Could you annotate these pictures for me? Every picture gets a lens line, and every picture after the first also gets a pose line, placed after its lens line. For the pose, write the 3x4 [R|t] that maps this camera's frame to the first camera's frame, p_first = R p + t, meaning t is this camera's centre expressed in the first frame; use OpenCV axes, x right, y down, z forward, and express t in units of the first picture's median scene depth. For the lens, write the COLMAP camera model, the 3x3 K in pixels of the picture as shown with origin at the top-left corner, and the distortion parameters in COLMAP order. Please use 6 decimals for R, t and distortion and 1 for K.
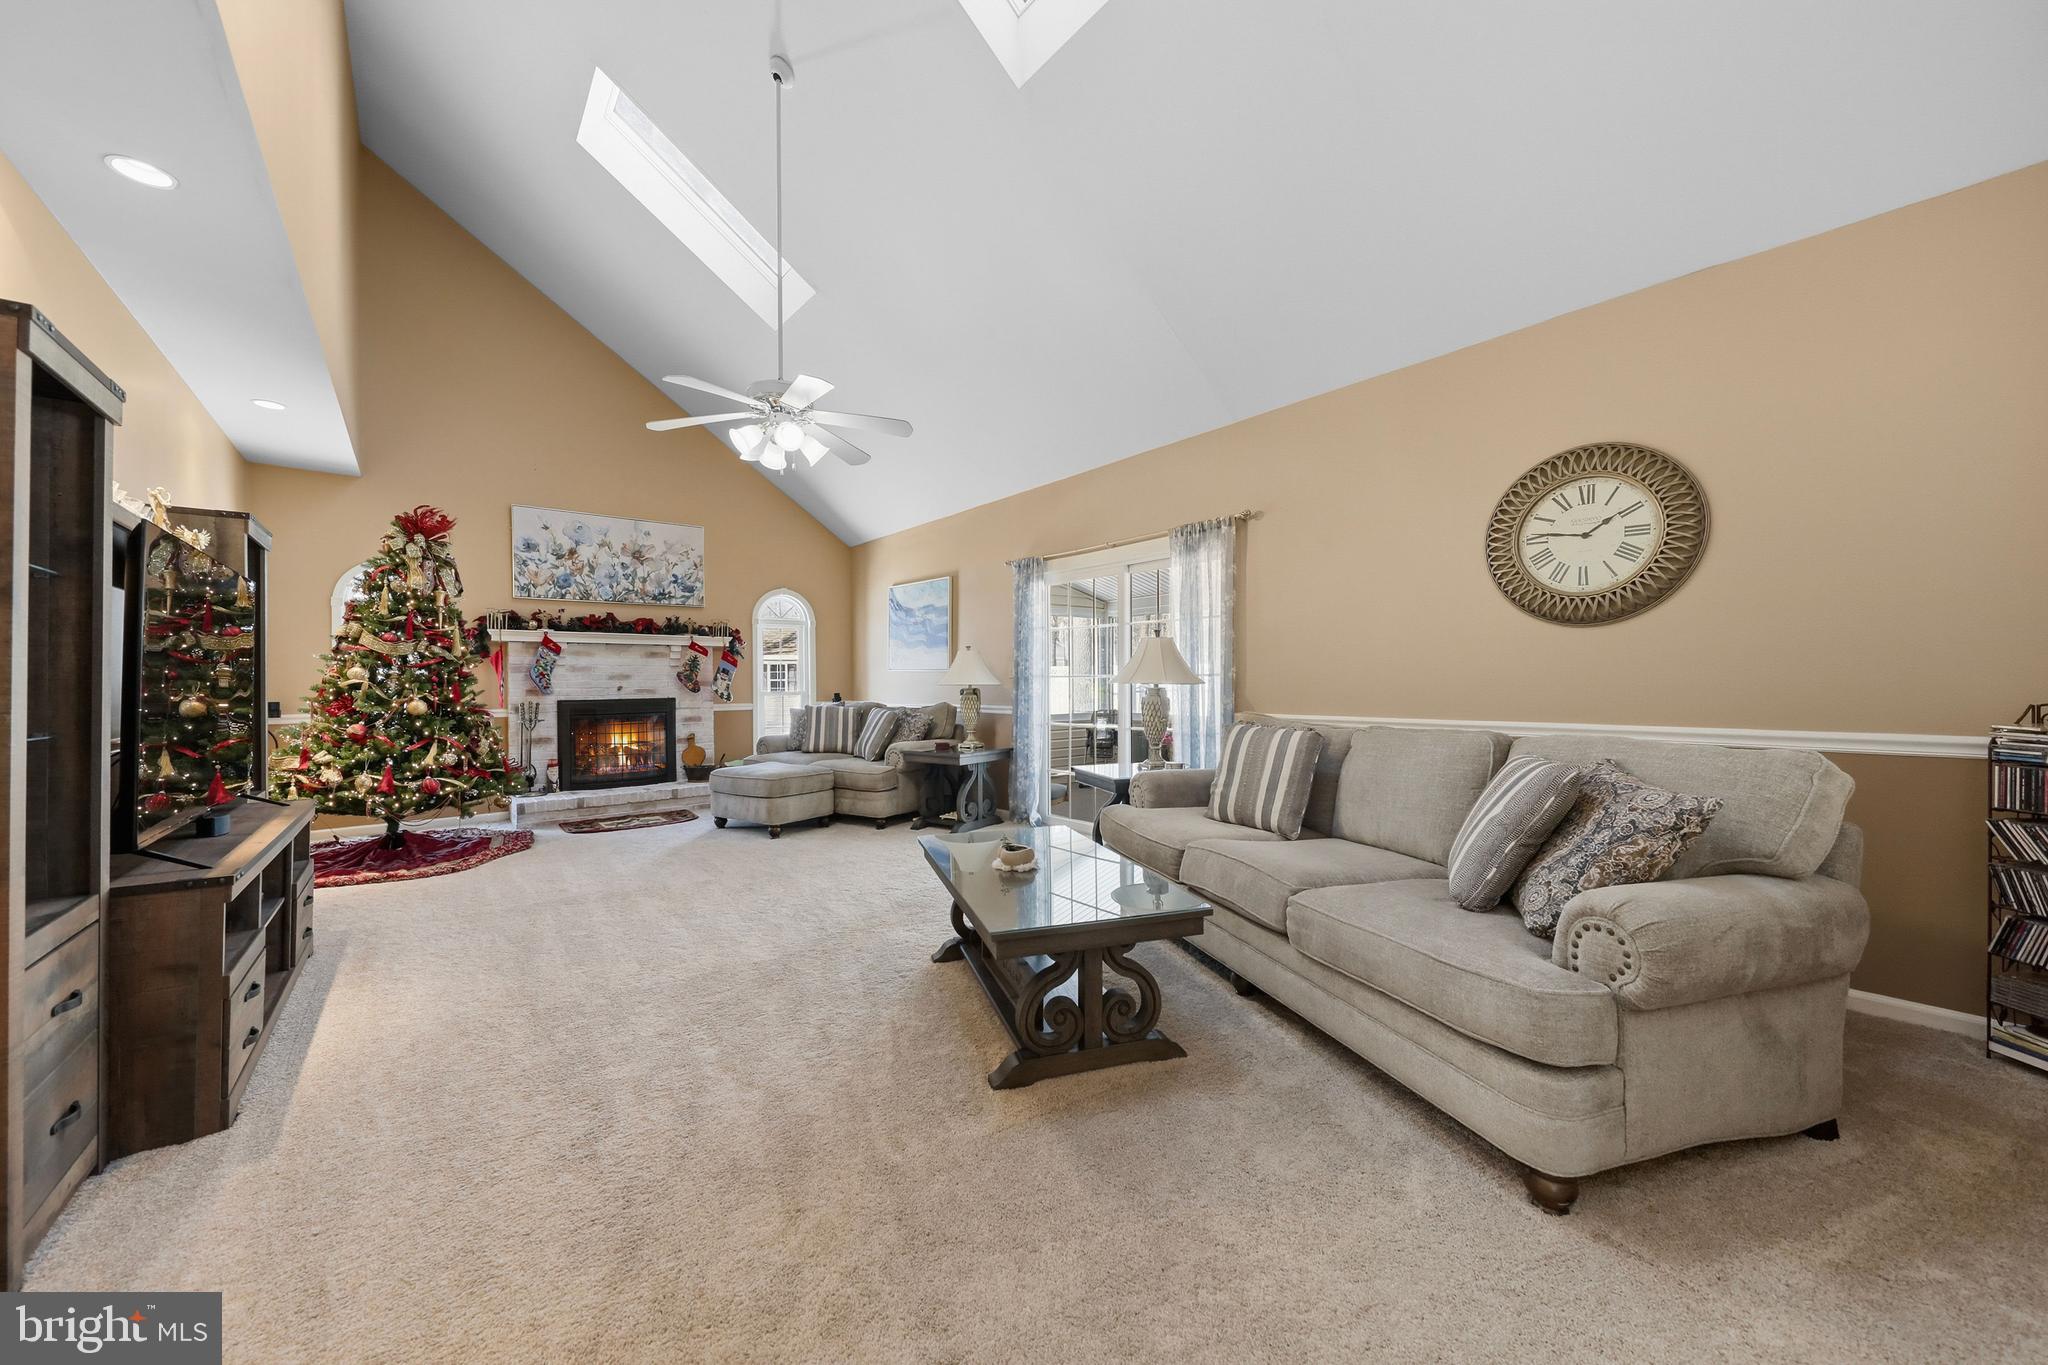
lens RADIAL K [[721.1, 0, 1034.8], [0, 721.1, 683.5], [0, 0, 1]] dist [-0.003535, -0.000313]
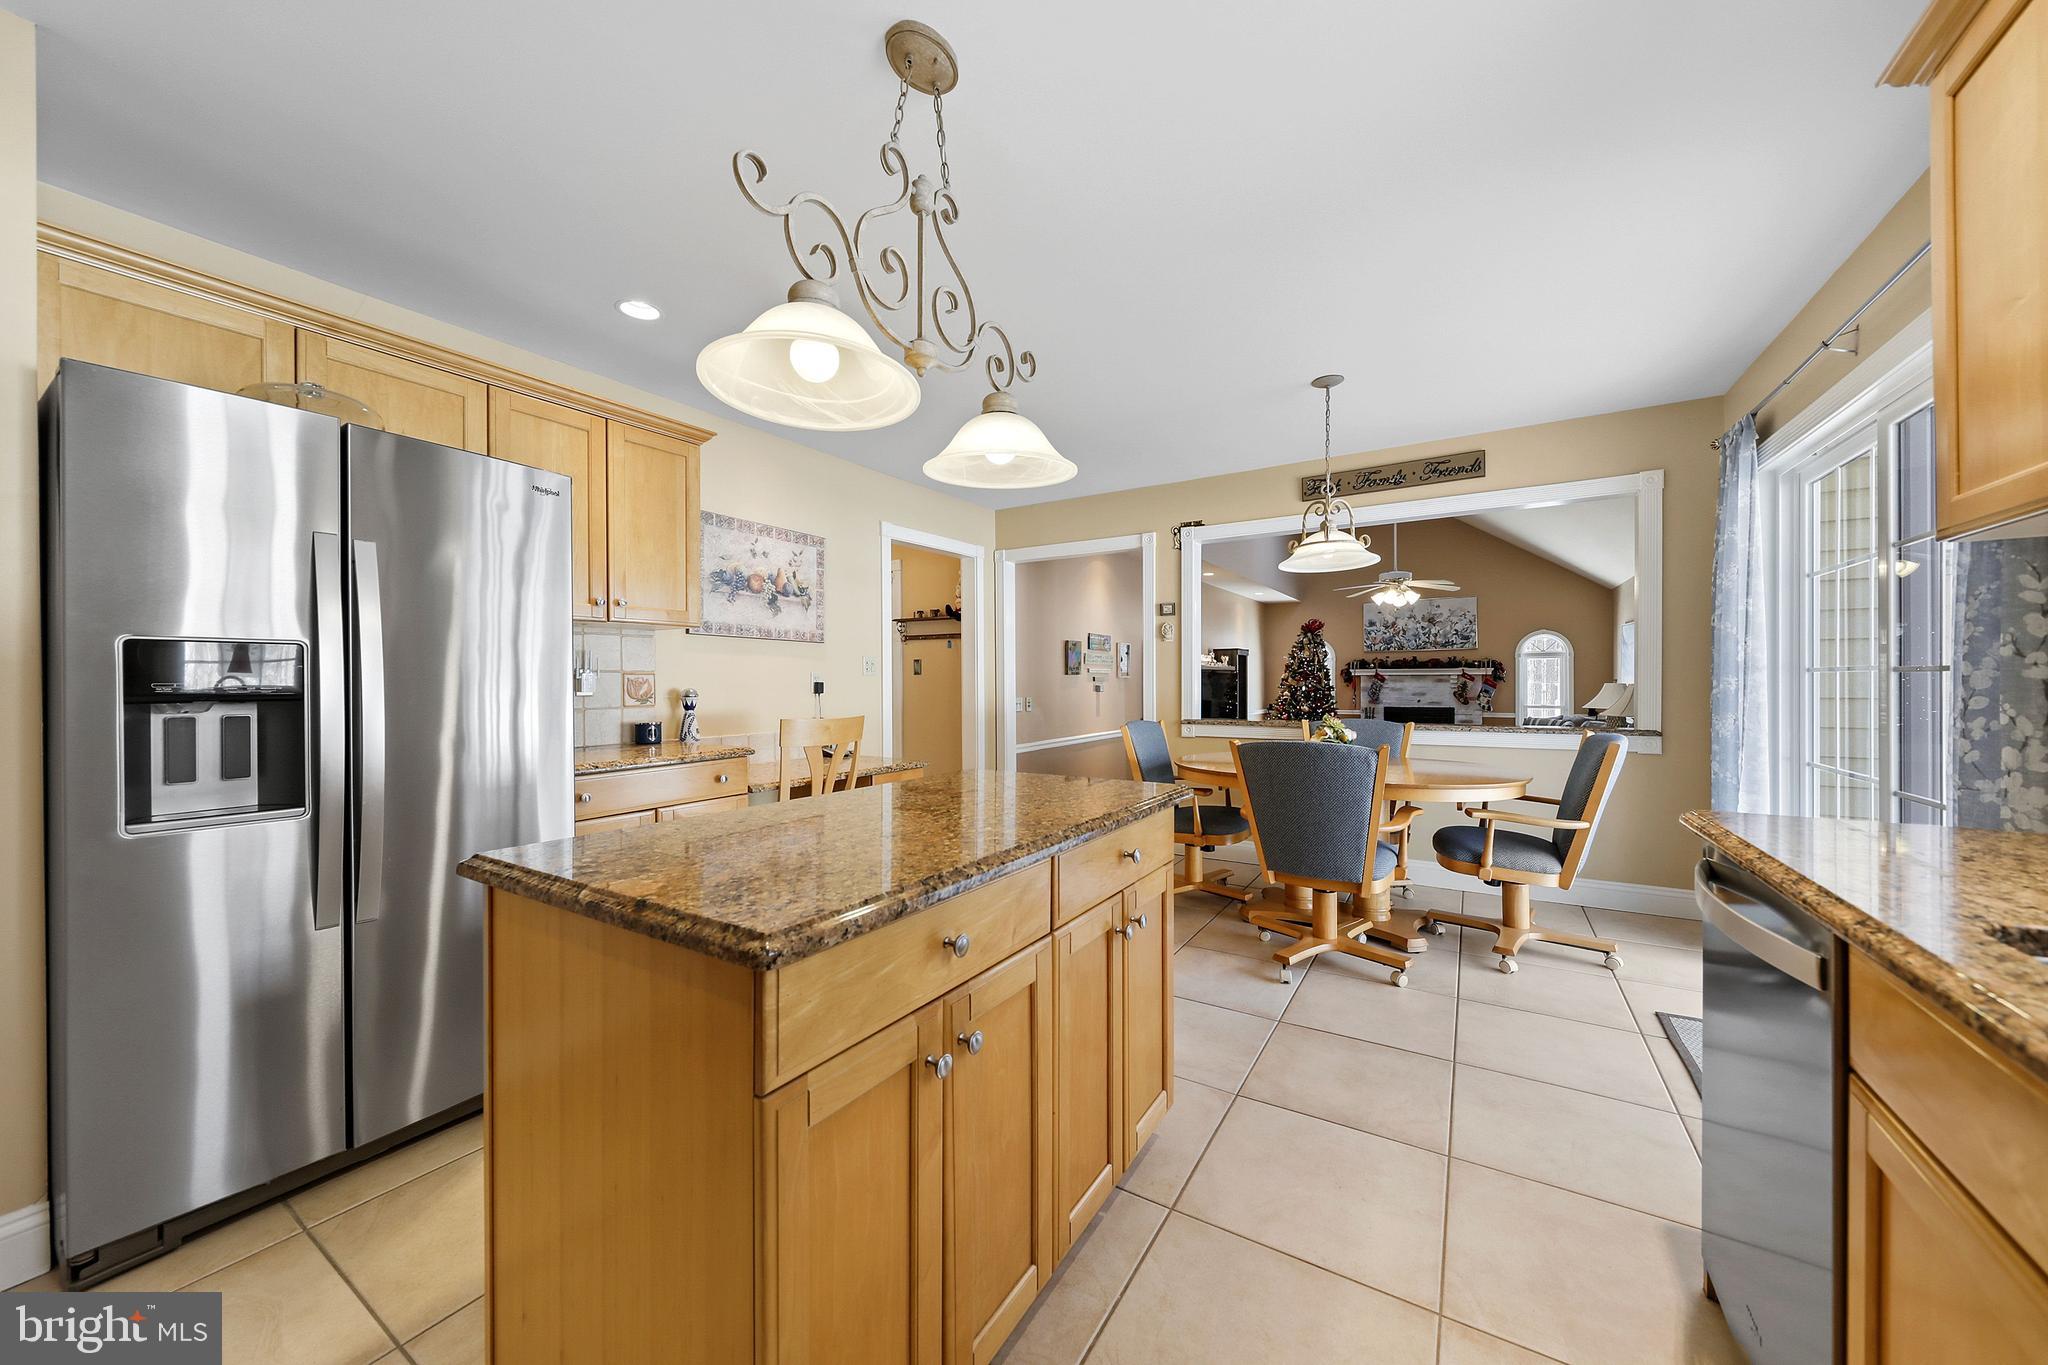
lens RADIAL K [[721.1, 0, 1036.7], [0, 721.1, 682.4], [0, 0, 1]] dist [-0.003535, -0.000313]
pose [[0.321109, 0.008391, -0.947005, 0.791235], [-0.002526, 0.999965, 0.008004, -0.051707], [0.947039, -0.000179, 0.321119, -0.422113]]
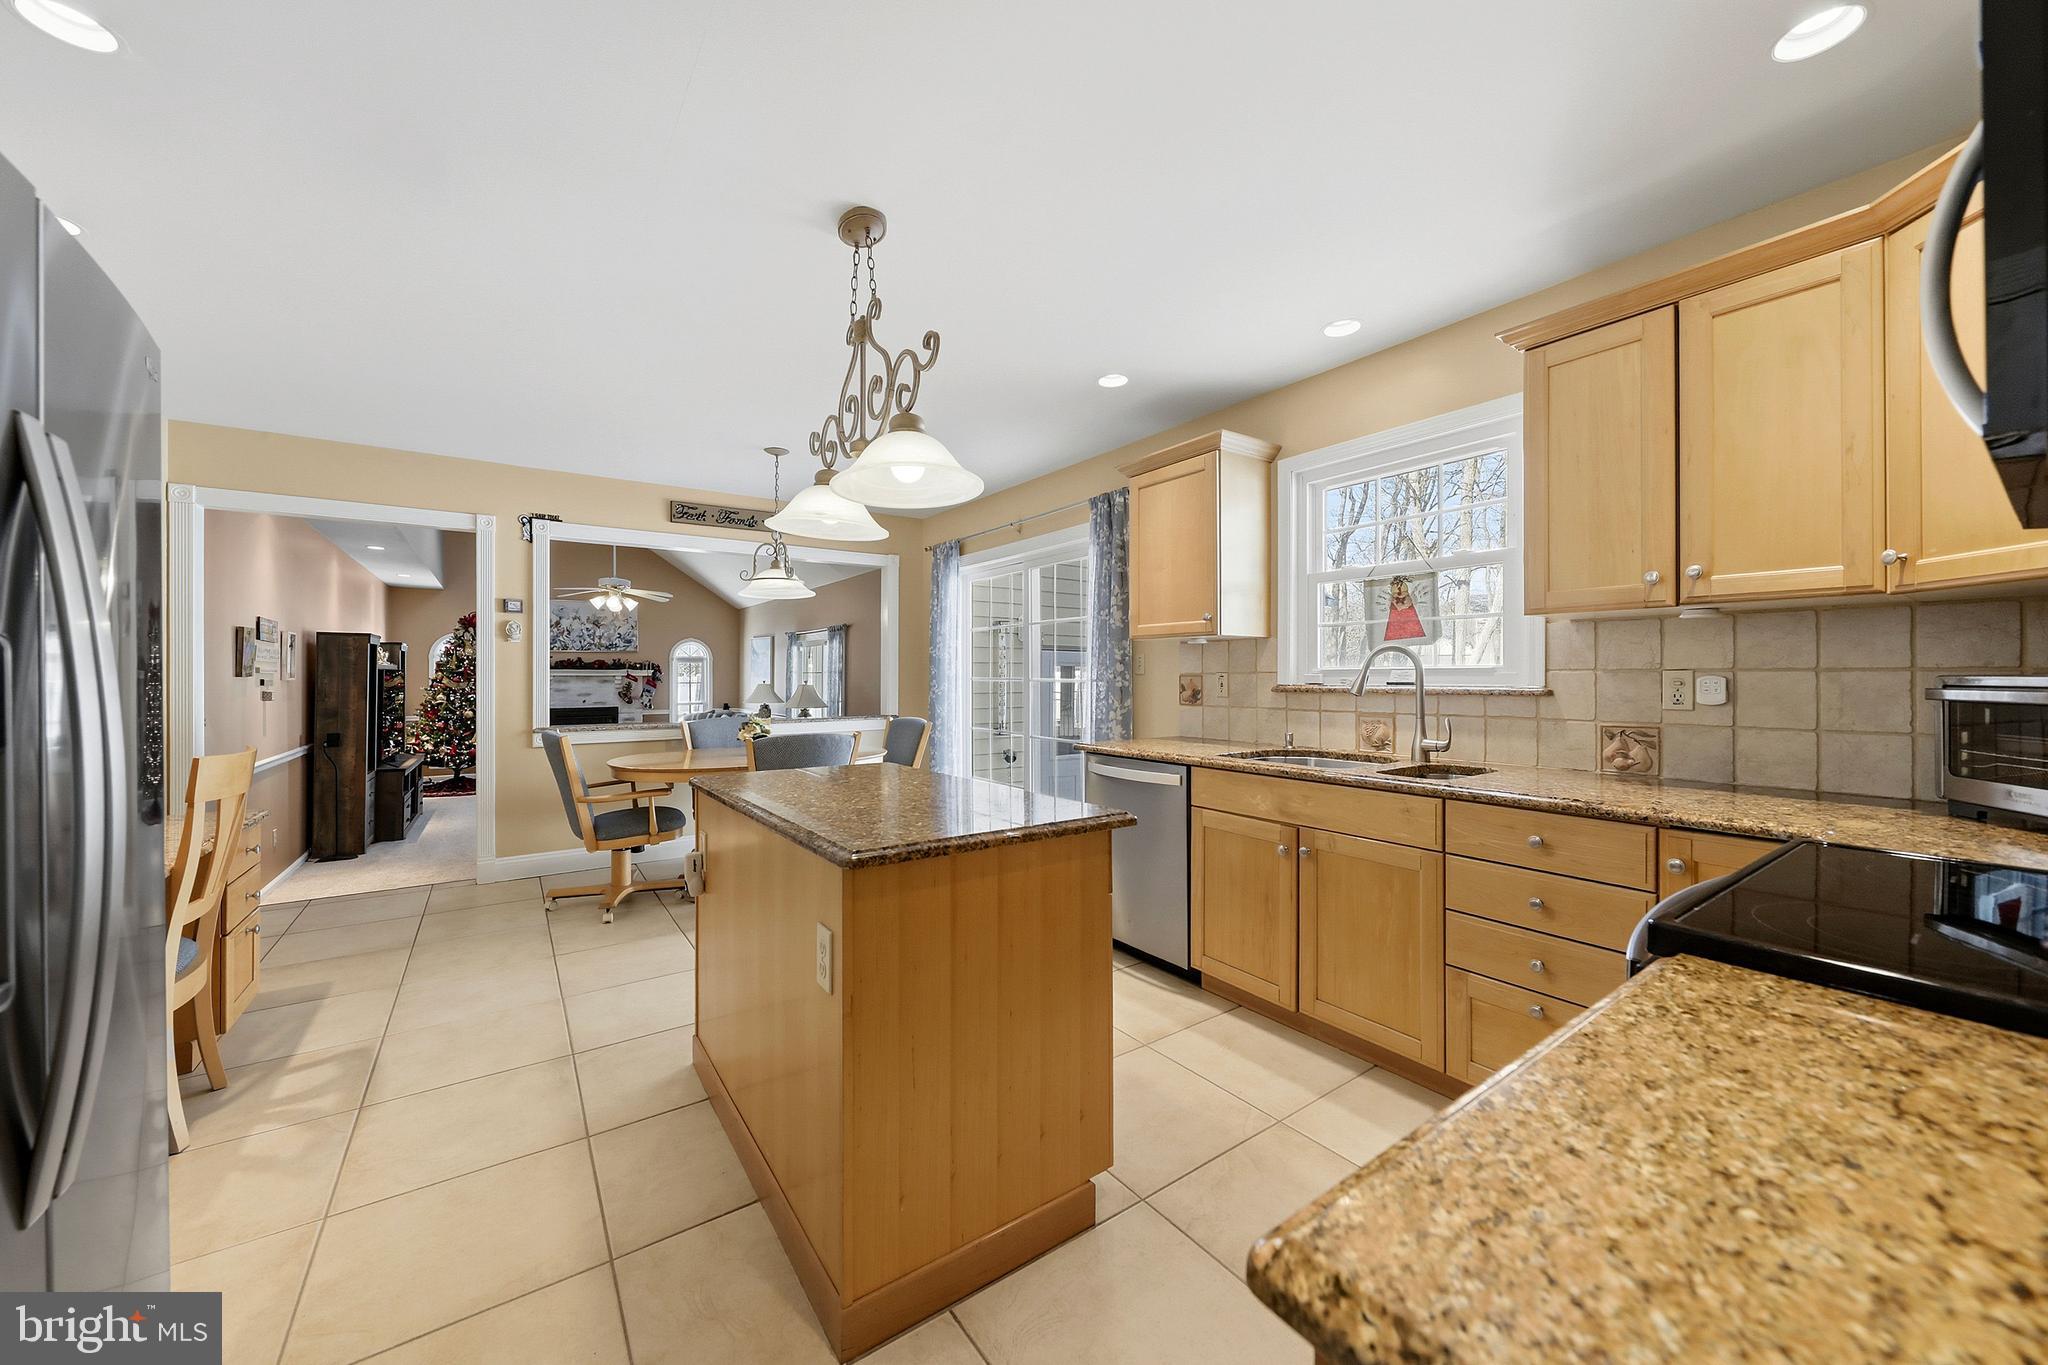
lens RADIAL K [[721.1, 0, 1023.7], [0, 721.1, 676.9], [0, 0, 1]] dist [-0.003535, -0.000313]
pose [[0.996931, 0.007170, -0.077958, 0.649537], [-0.007480, 0.999965, -0.003679, -0.057094], [0.077929, 0.004251, 0.996950, -0.681150]]
